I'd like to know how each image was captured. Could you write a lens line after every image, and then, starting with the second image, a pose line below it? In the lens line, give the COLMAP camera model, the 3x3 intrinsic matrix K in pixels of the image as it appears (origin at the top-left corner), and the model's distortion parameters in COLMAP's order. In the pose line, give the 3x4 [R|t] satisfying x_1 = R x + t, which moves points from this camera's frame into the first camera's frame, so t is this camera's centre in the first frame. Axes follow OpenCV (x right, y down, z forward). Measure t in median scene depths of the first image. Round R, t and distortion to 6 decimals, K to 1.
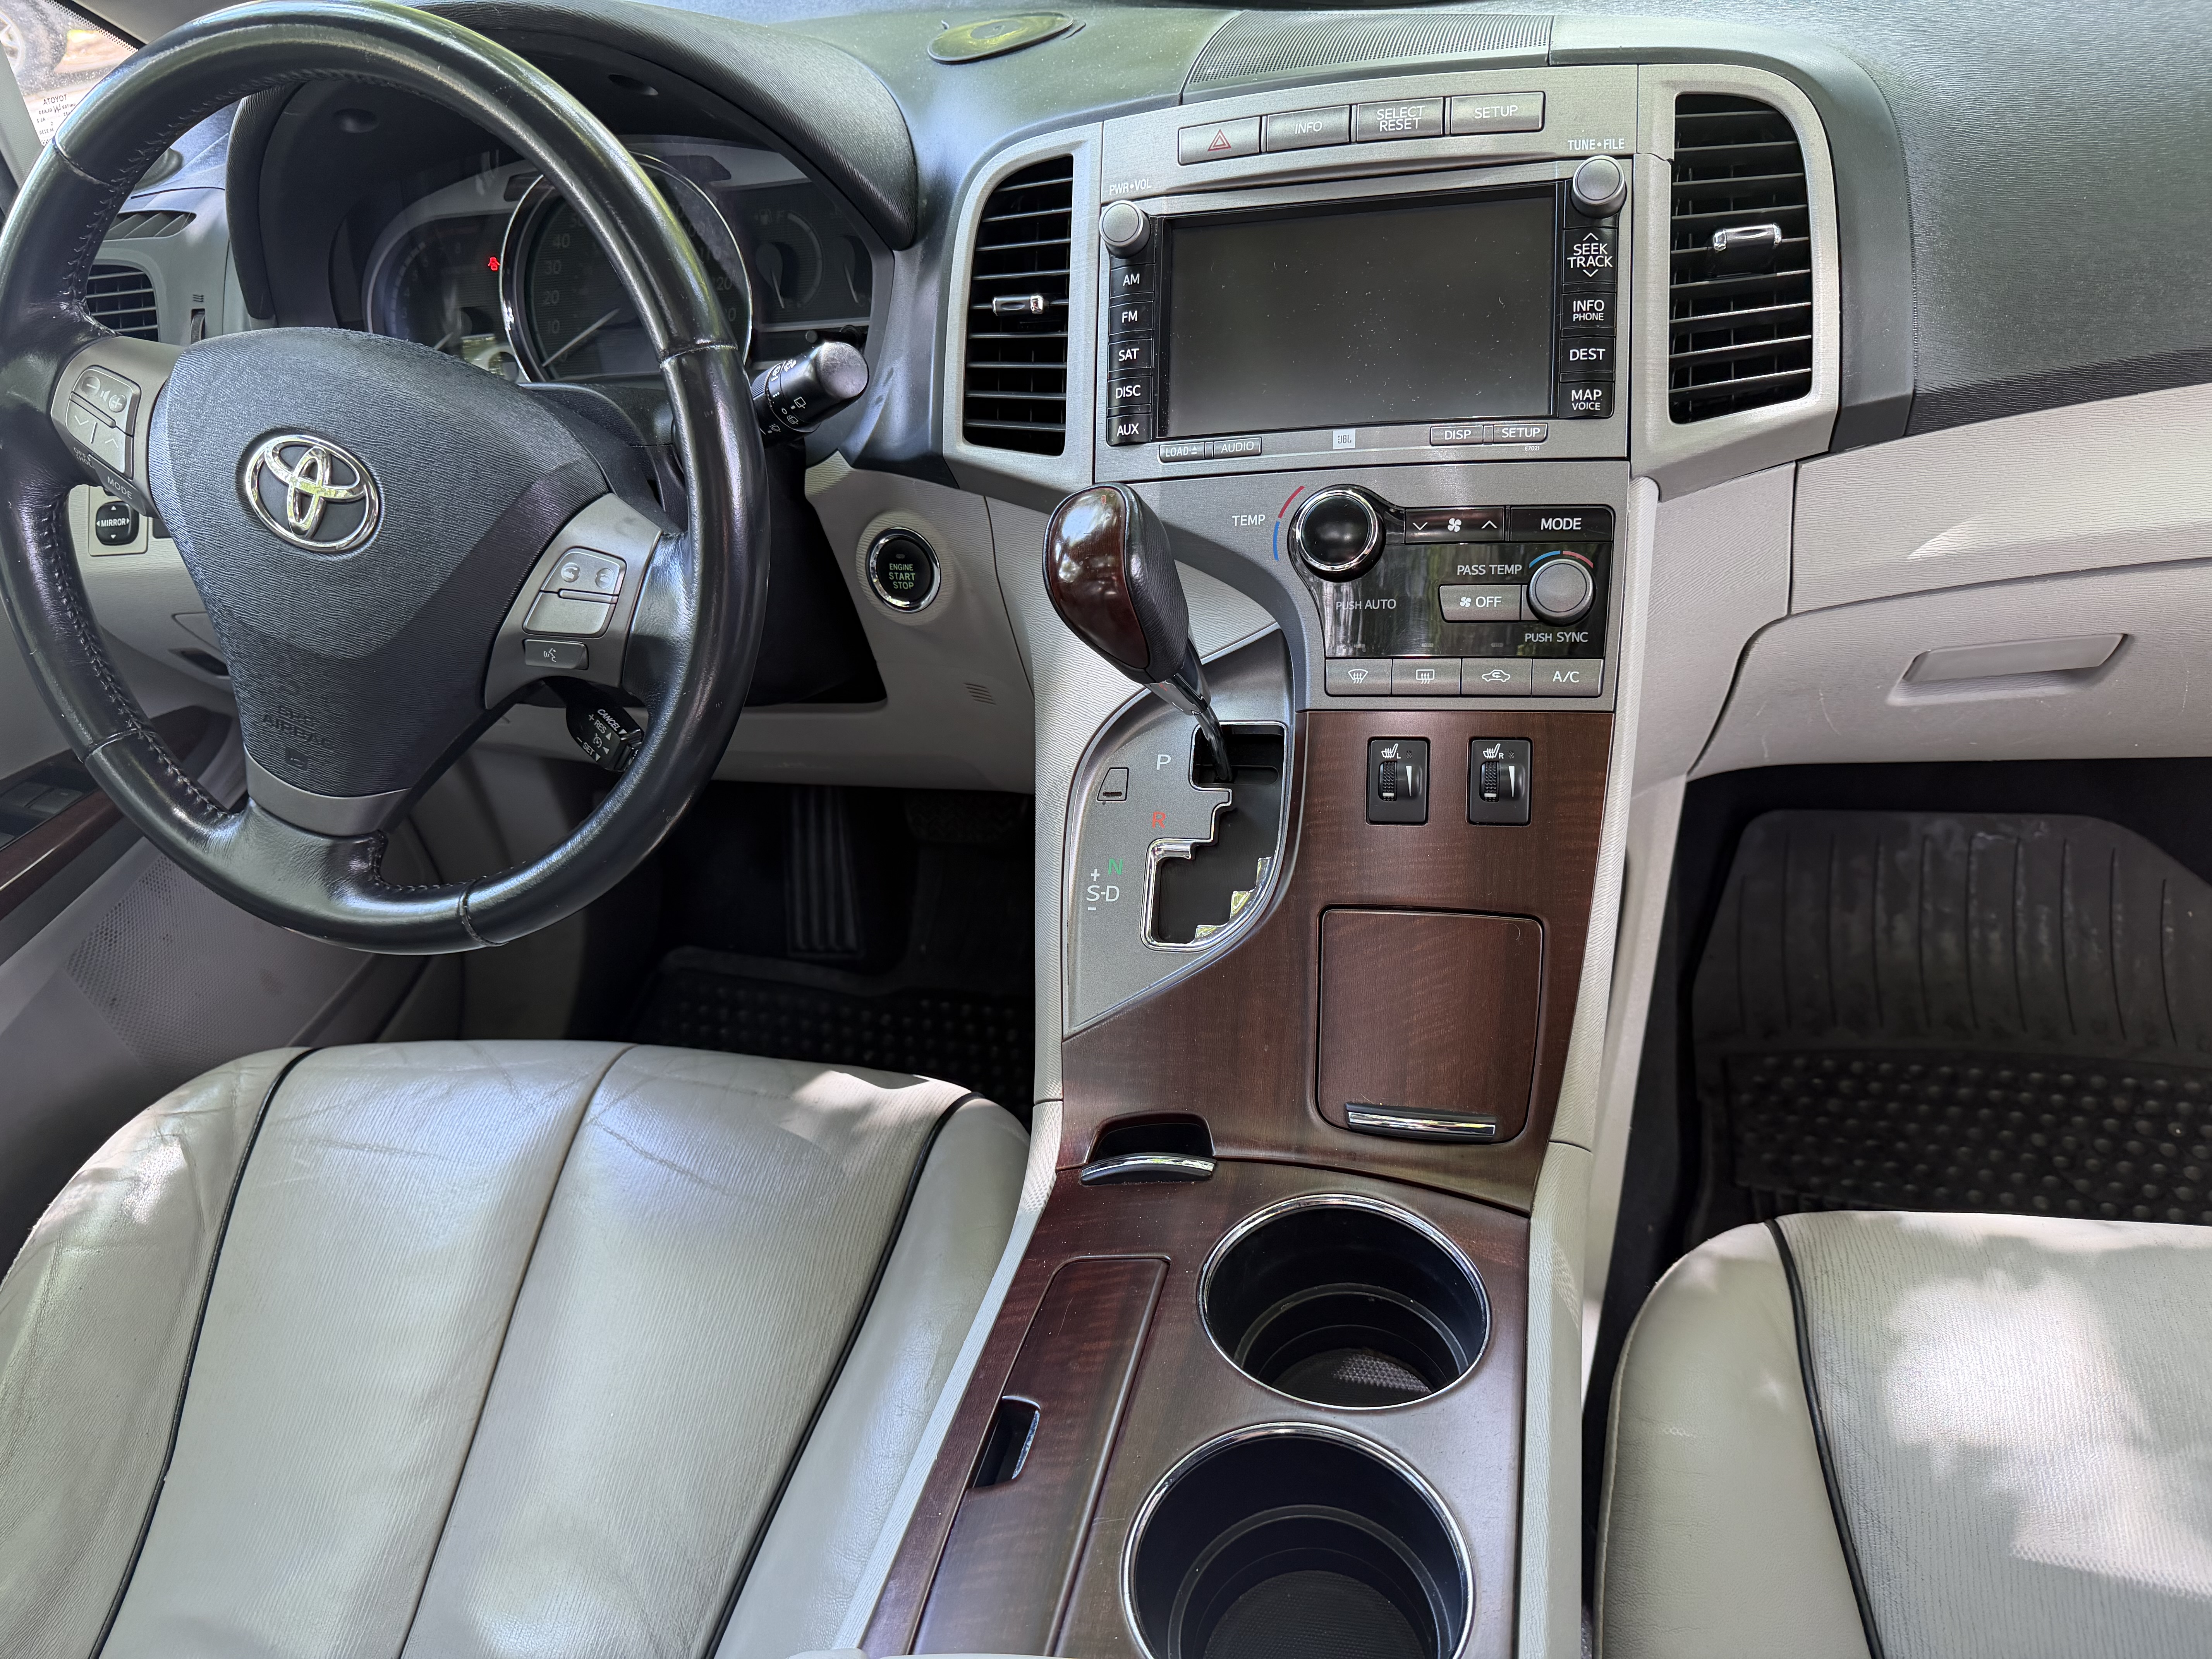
lens RADIAL K [[1544.6, 0, 1106.0], [0, 1544.6, 829.5], [0, 0, 1]] dist [0.052768, -0.076674]
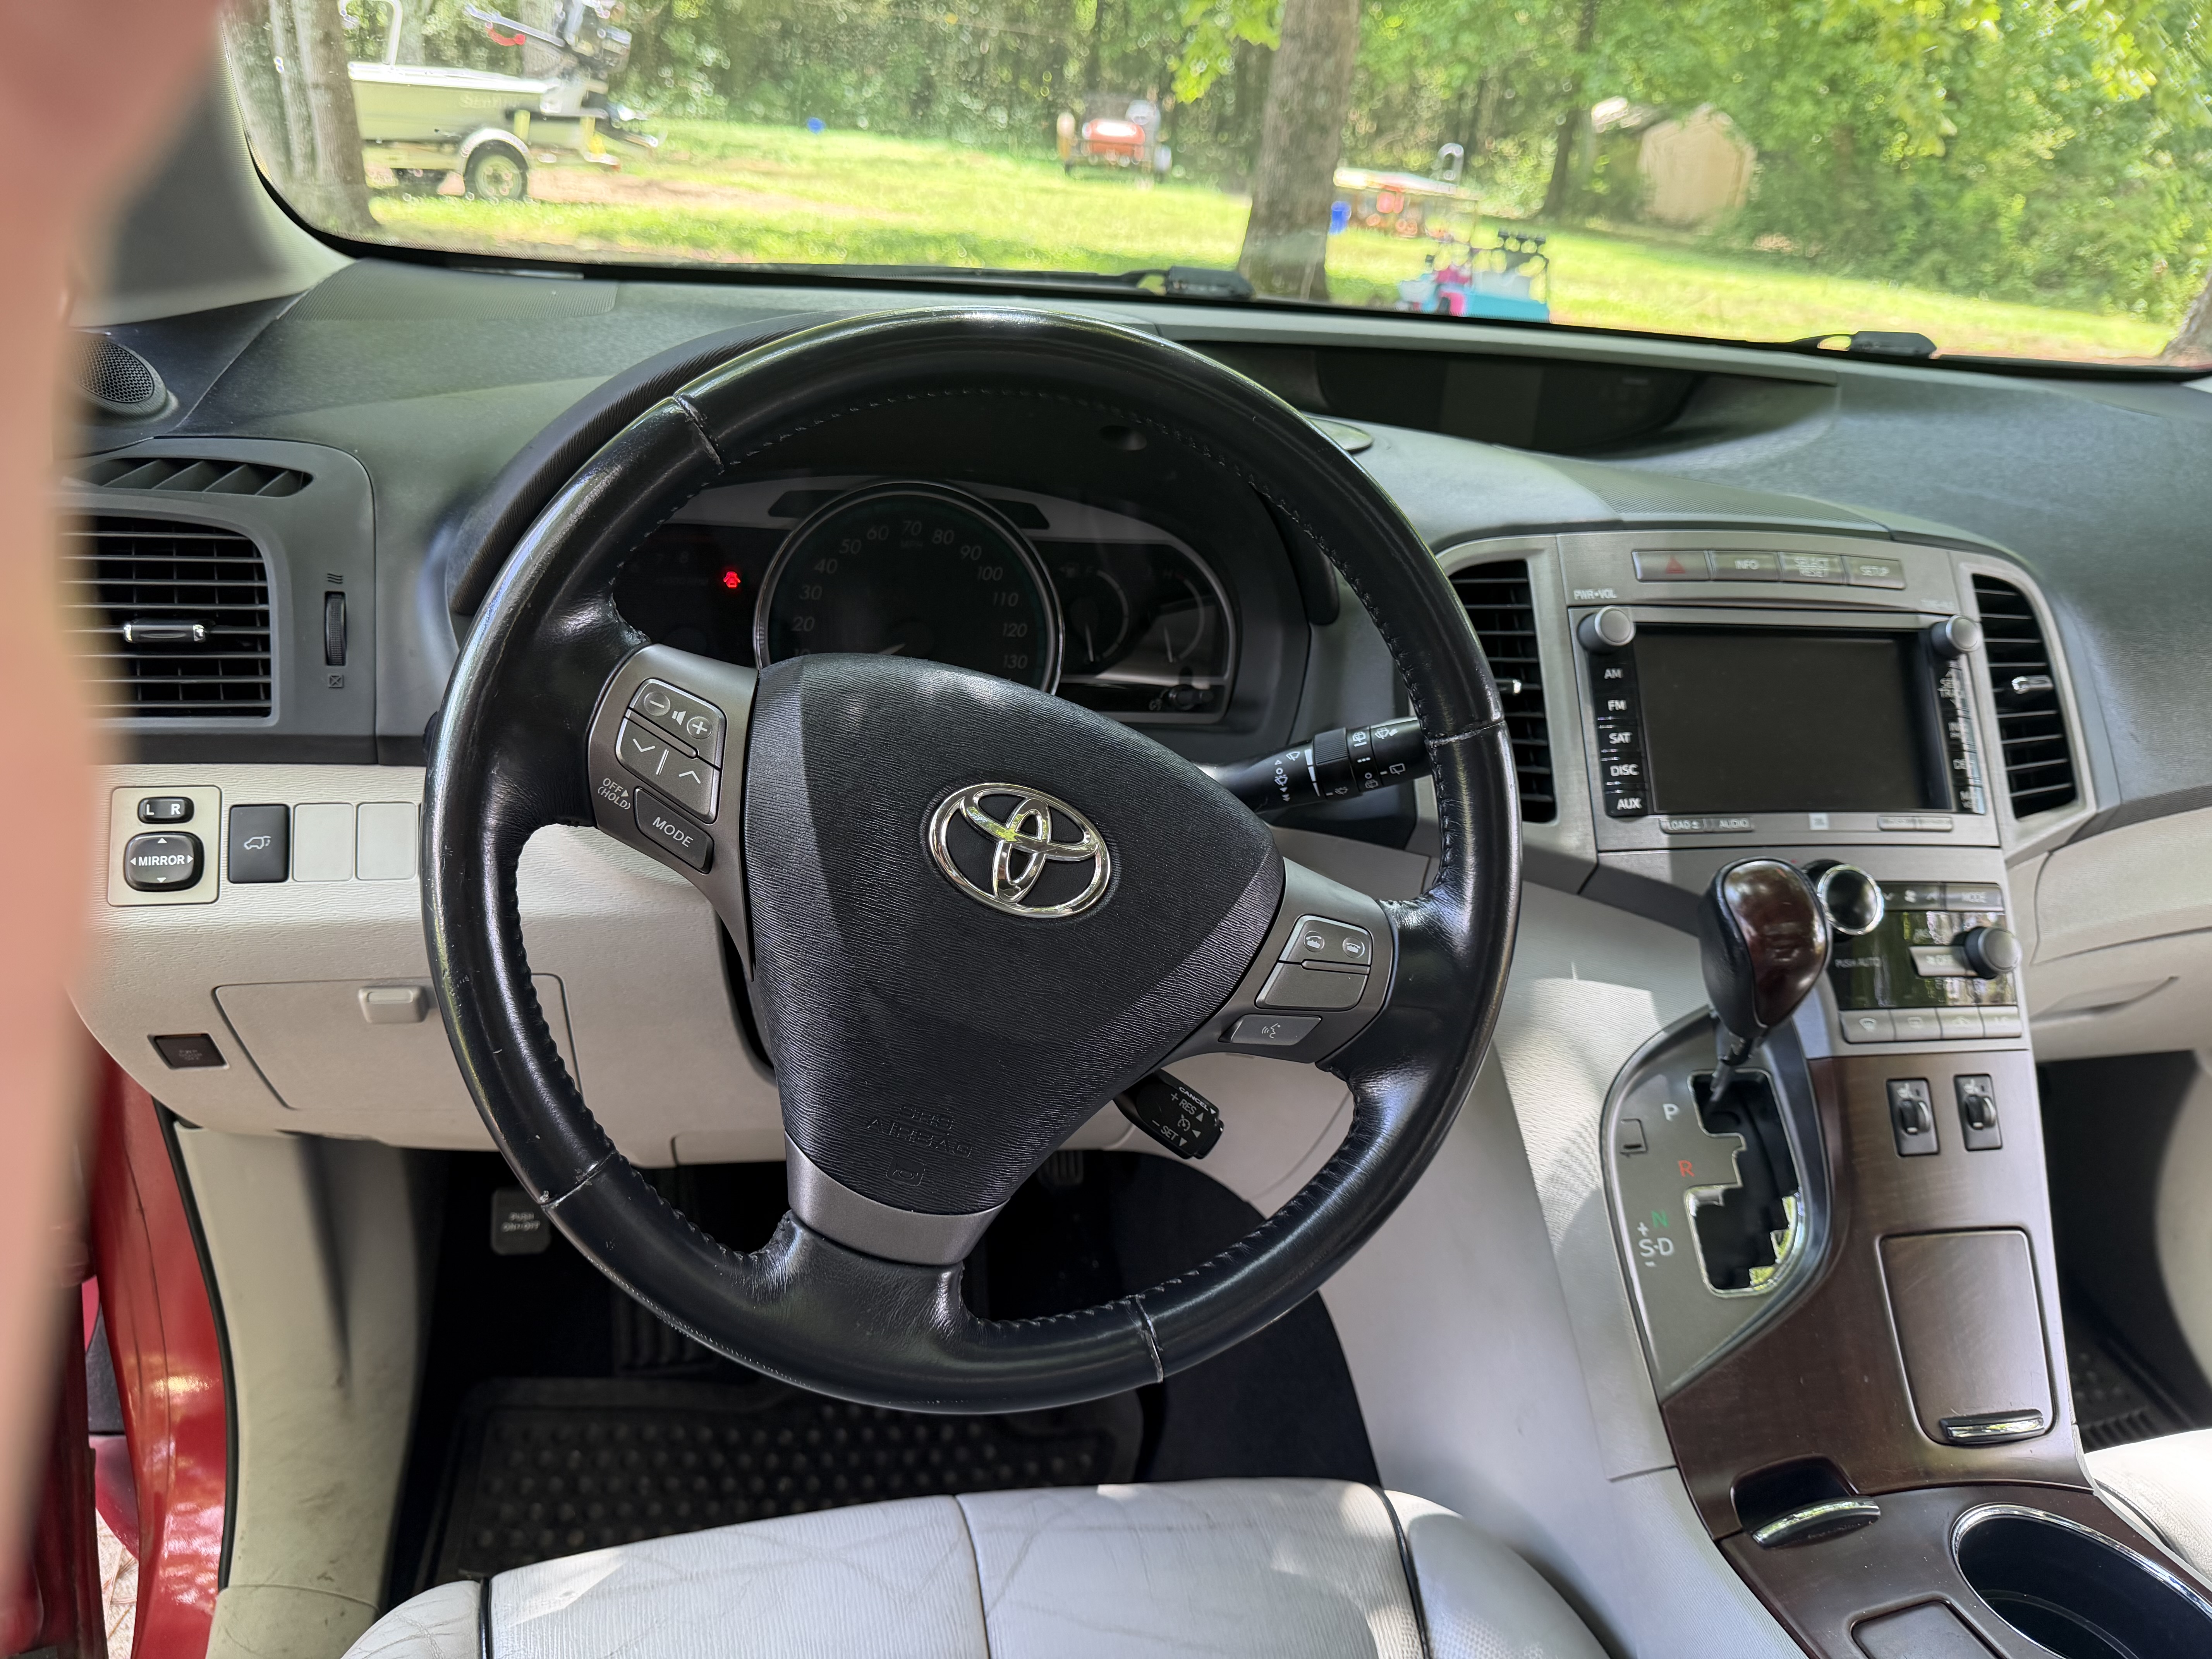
lens RADIAL K [[1609.3, 0, 1065.6], [0, 1609.3, 783.6], [0, 0, 1]] dist [0.033371, -0.088553]
pose [[0.877097, 0.040243, 0.478624, -0.889378], [0.070840, 0.974748, -0.211774, -0.060384], [-0.475060, 0.219653, 0.852098, 0.219915]]
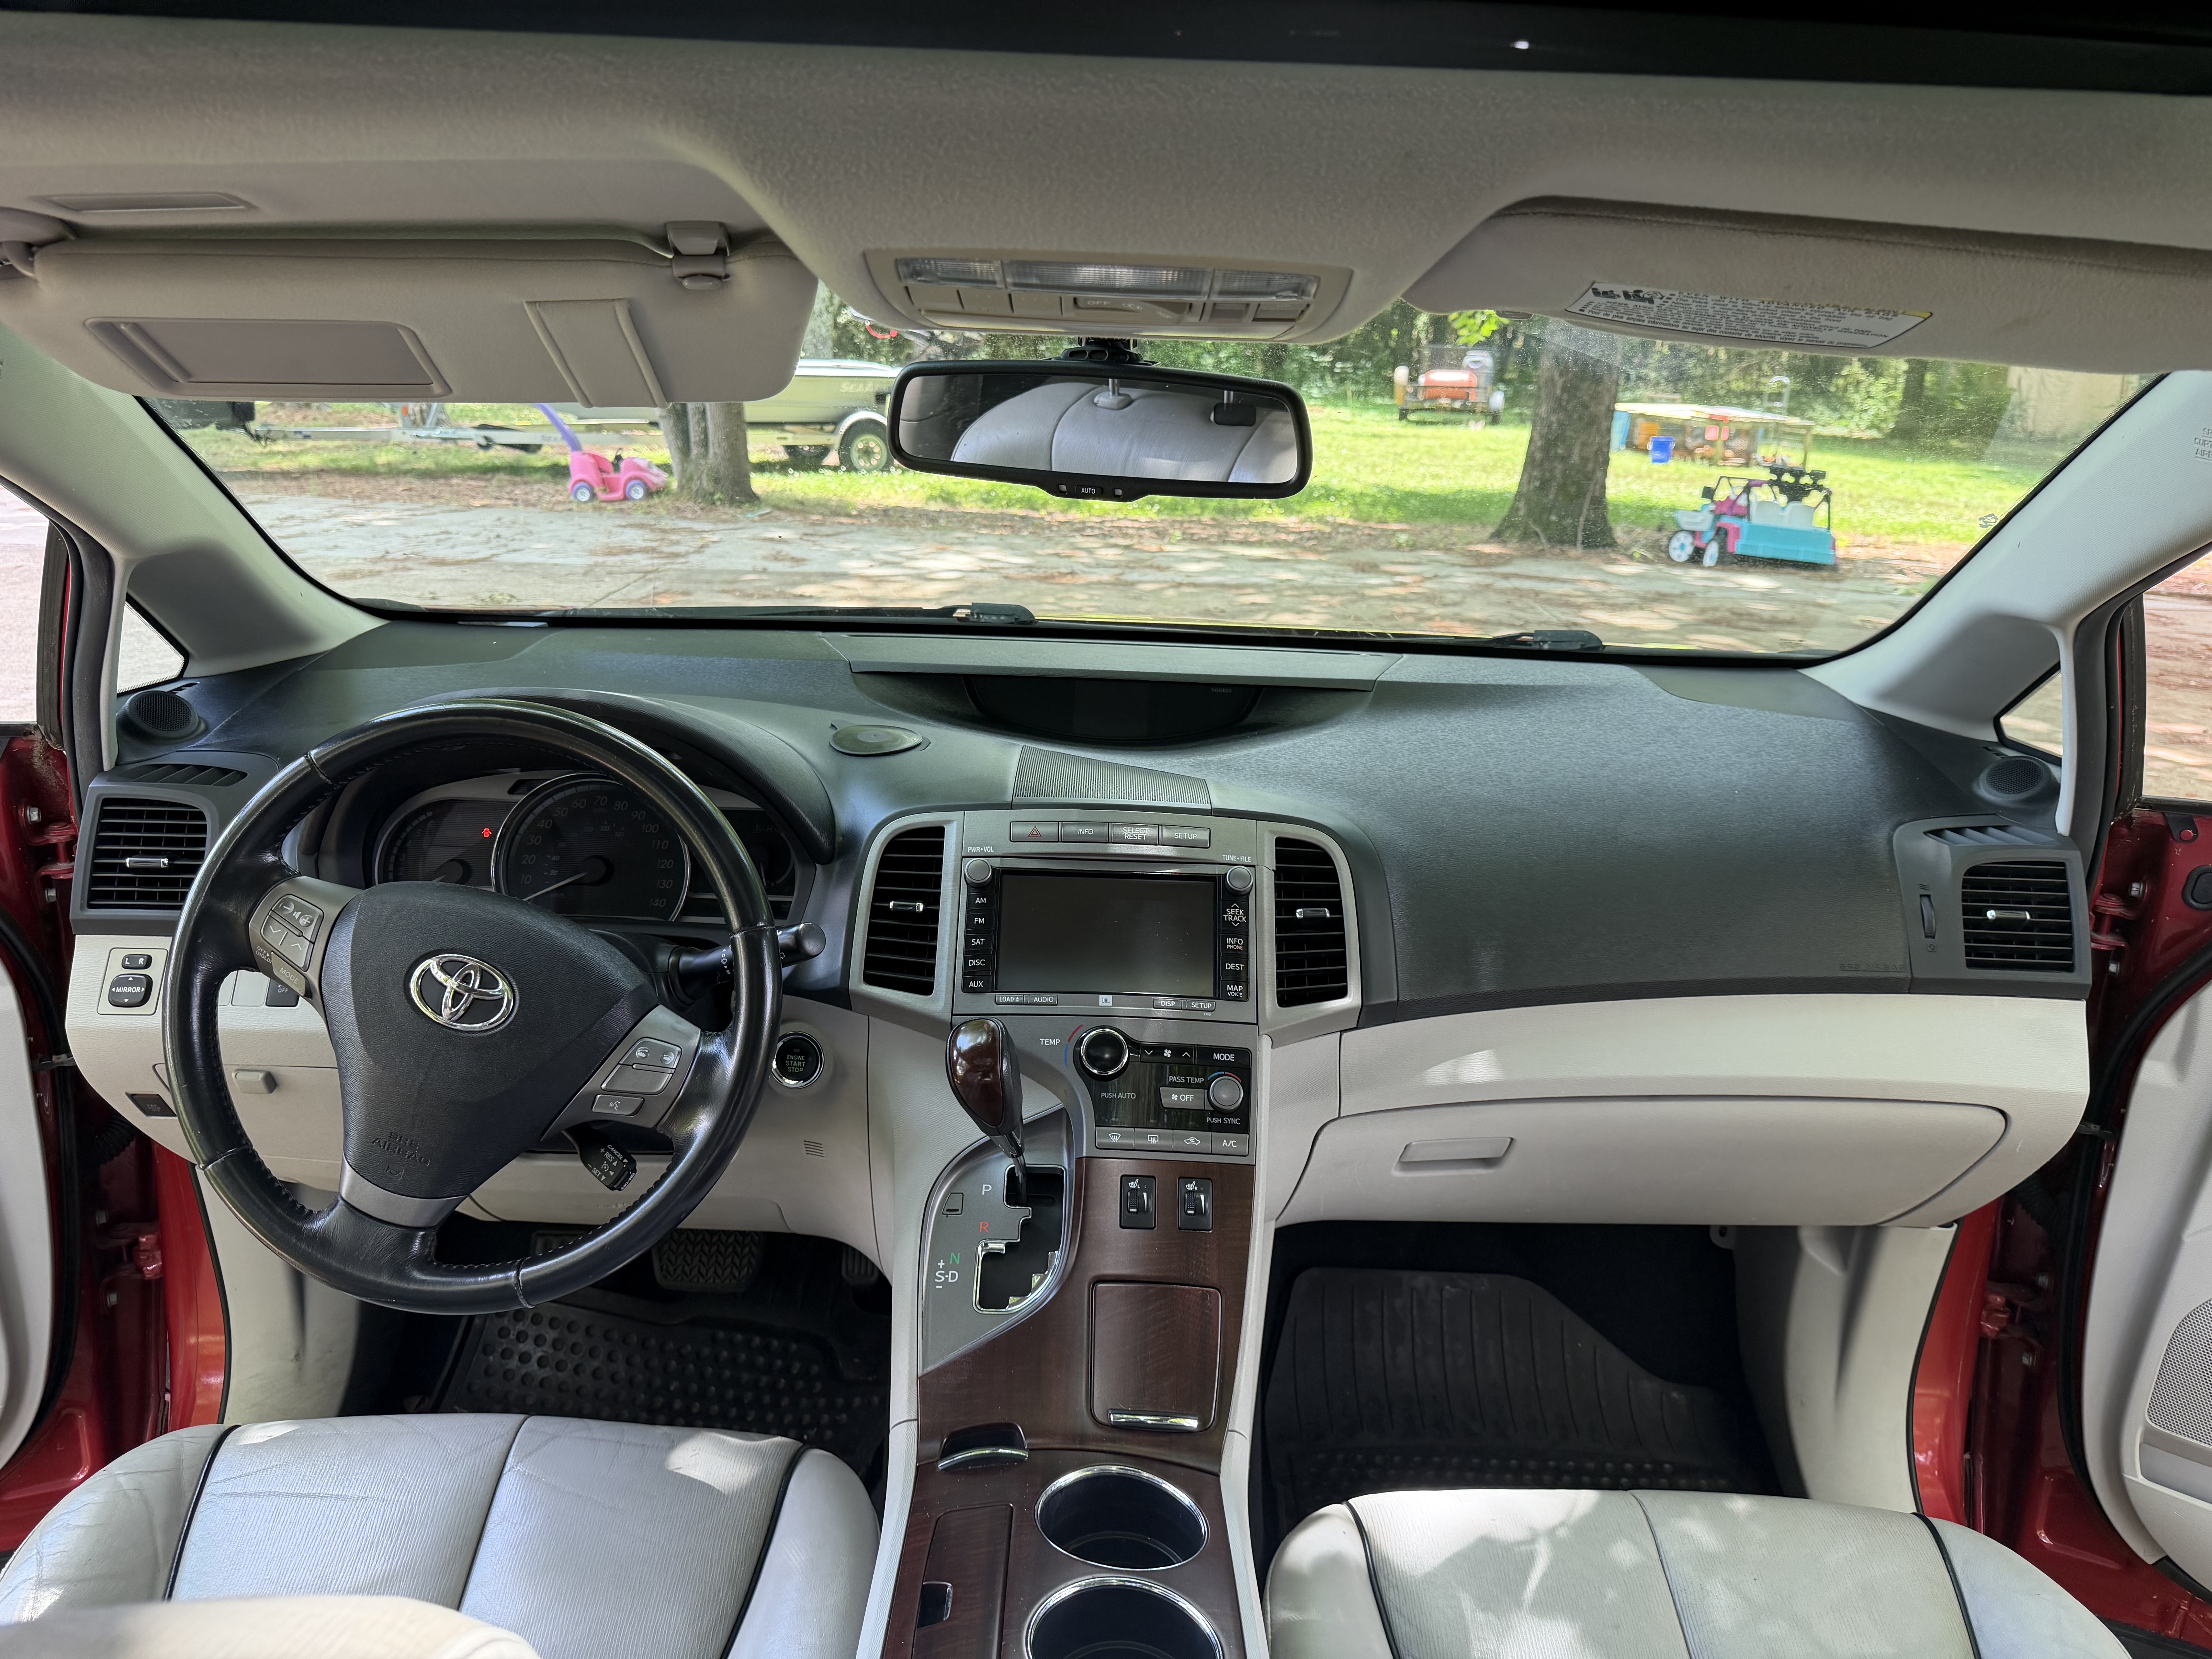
lens RADIAL K [[1544.6, 0, 1106.0], [0, 1544.6, 829.5], [0, 0, 1]] dist [0.052768, -0.076674]
pose [[0.954272, 0.098552, 0.282229, -0.343615], [-0.004239, 0.948462, -0.316861, 0.112042], [-0.298911, 0.301175, 0.905509, -0.612408]]
